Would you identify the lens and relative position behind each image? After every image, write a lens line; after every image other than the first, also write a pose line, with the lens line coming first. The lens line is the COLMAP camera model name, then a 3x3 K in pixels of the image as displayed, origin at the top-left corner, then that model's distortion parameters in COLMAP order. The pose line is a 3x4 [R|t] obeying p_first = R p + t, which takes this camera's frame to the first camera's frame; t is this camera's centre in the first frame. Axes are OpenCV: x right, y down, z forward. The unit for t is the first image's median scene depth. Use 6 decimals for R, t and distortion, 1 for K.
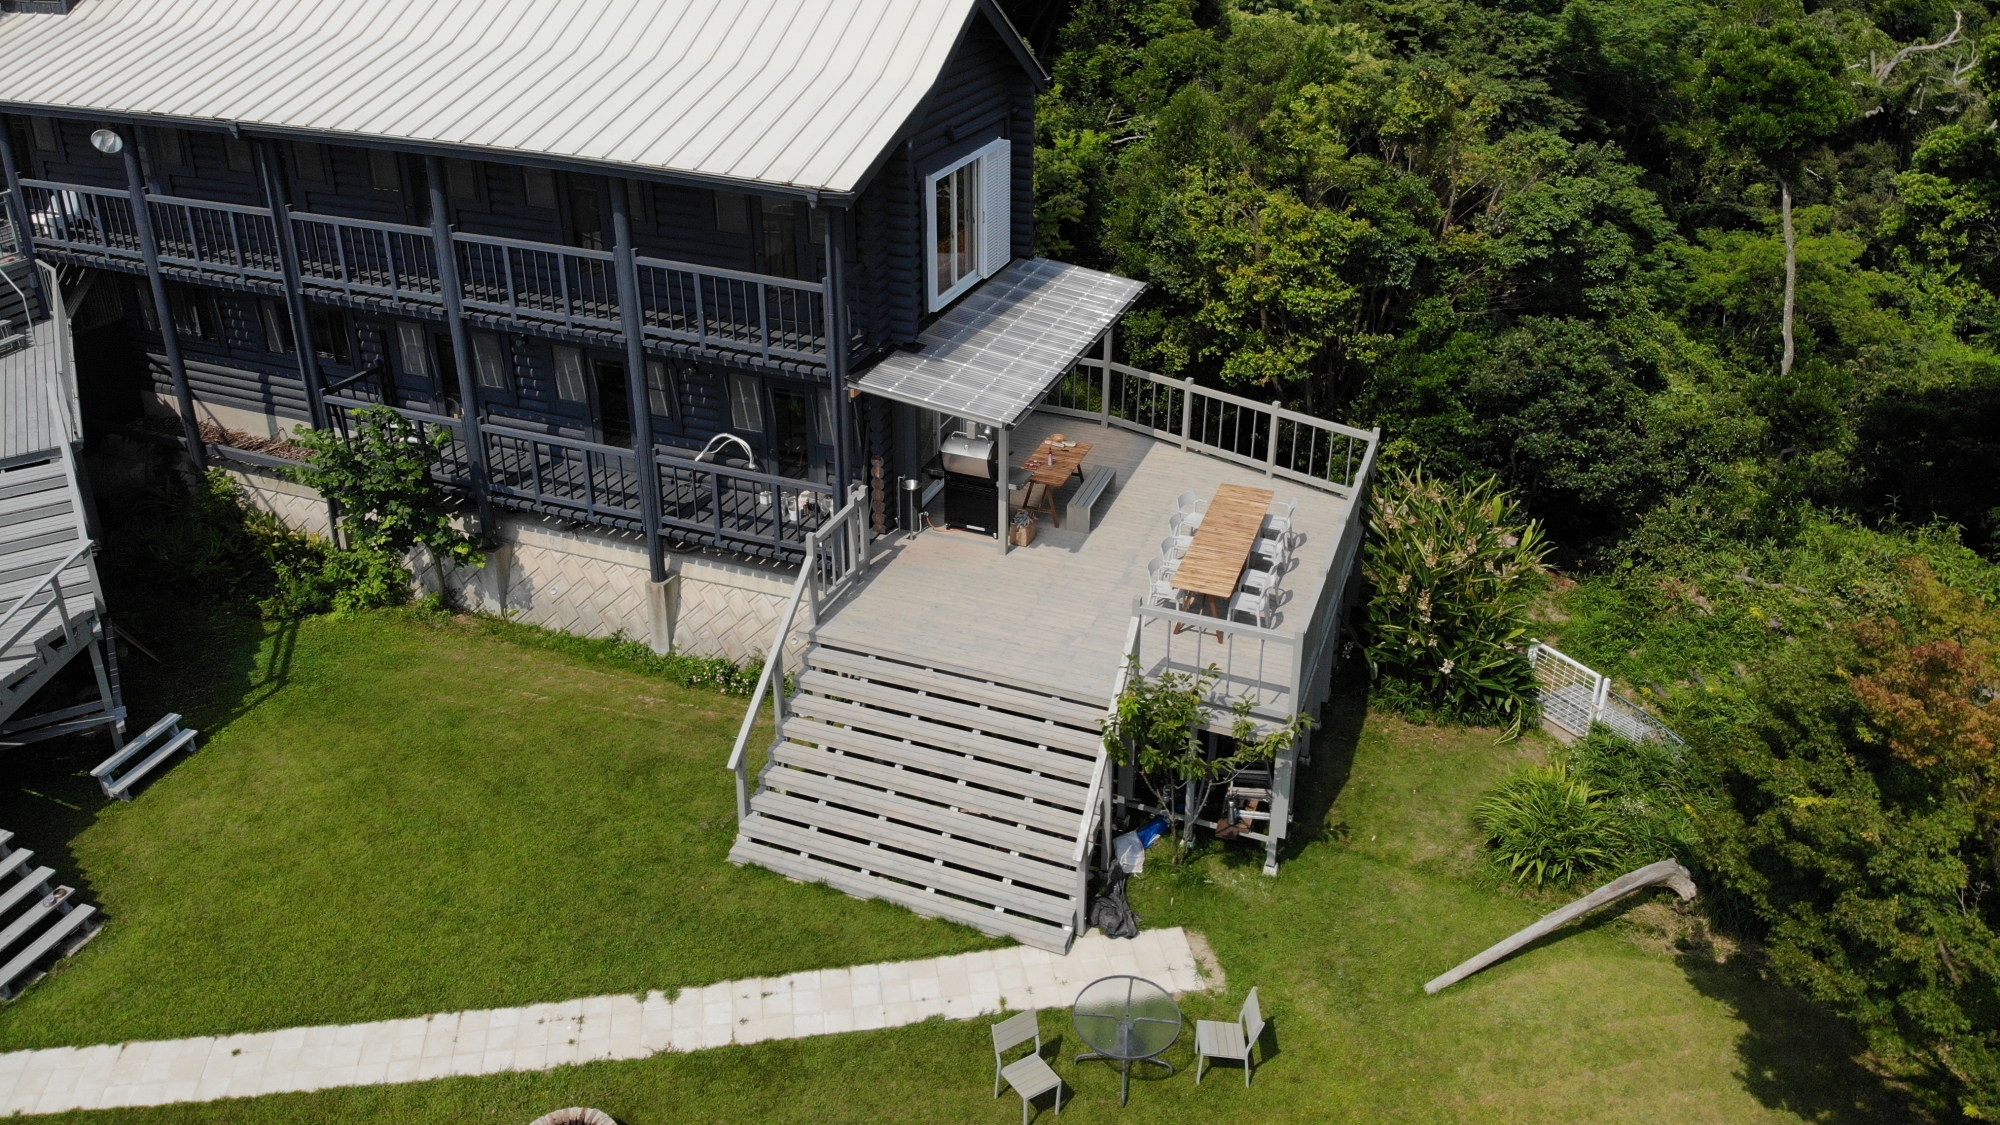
lens RADIAL K [[1475.3, 0, 1005.7], [0, 1475.3, 432.3], [0, 0, 1]] dist [0.055395, -0.158943]
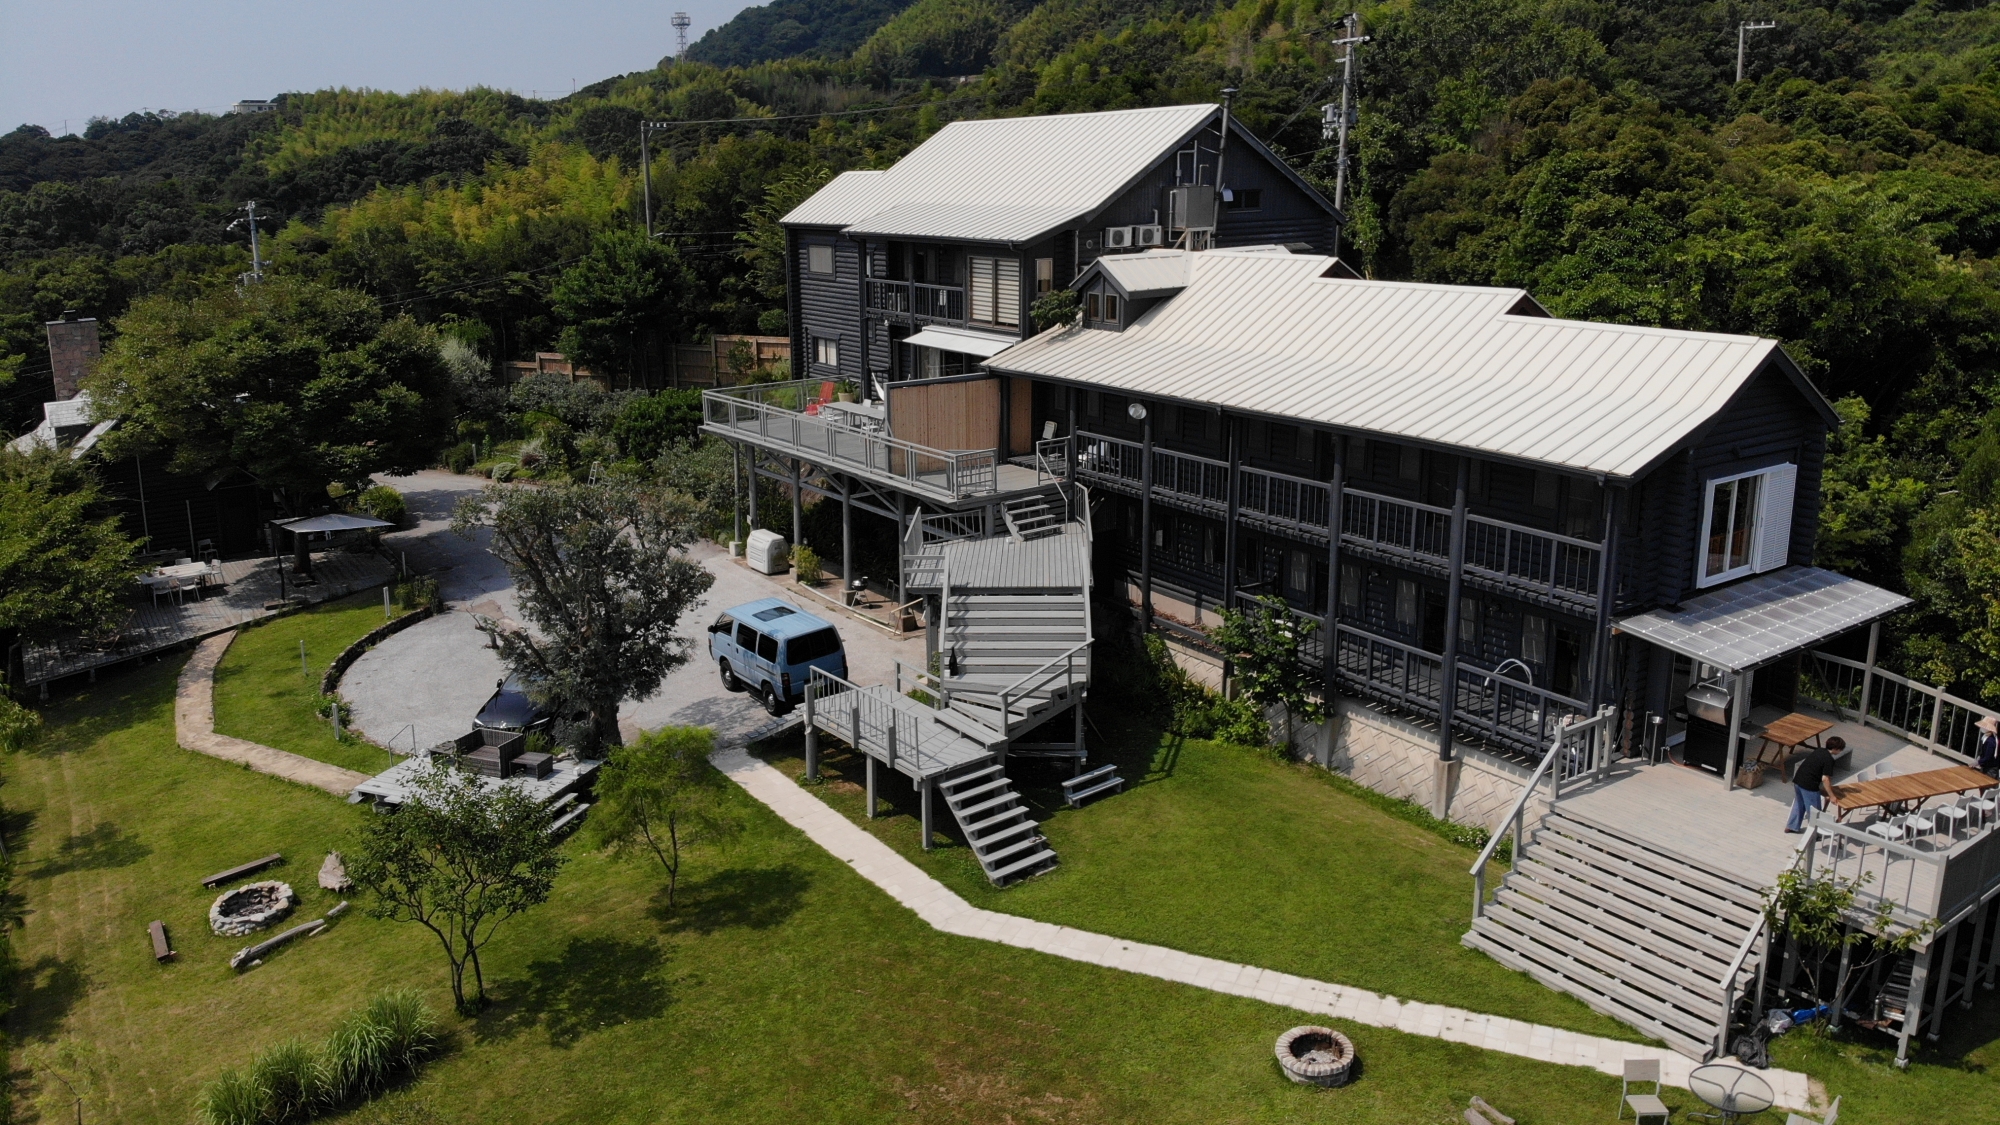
lens RADIAL K [[1475.3, 0, 1006.0], [0, 1475.3, 495.1], [0, 0, 1]] dist [0.055395, -0.158943]
pose [[0.836892, 0.109537, -0.536295, 0.132654], [-0.210667, 0.968757, -0.130881, 0.136393], [0.505204, 0.222513, 0.833821, -0.390228]]
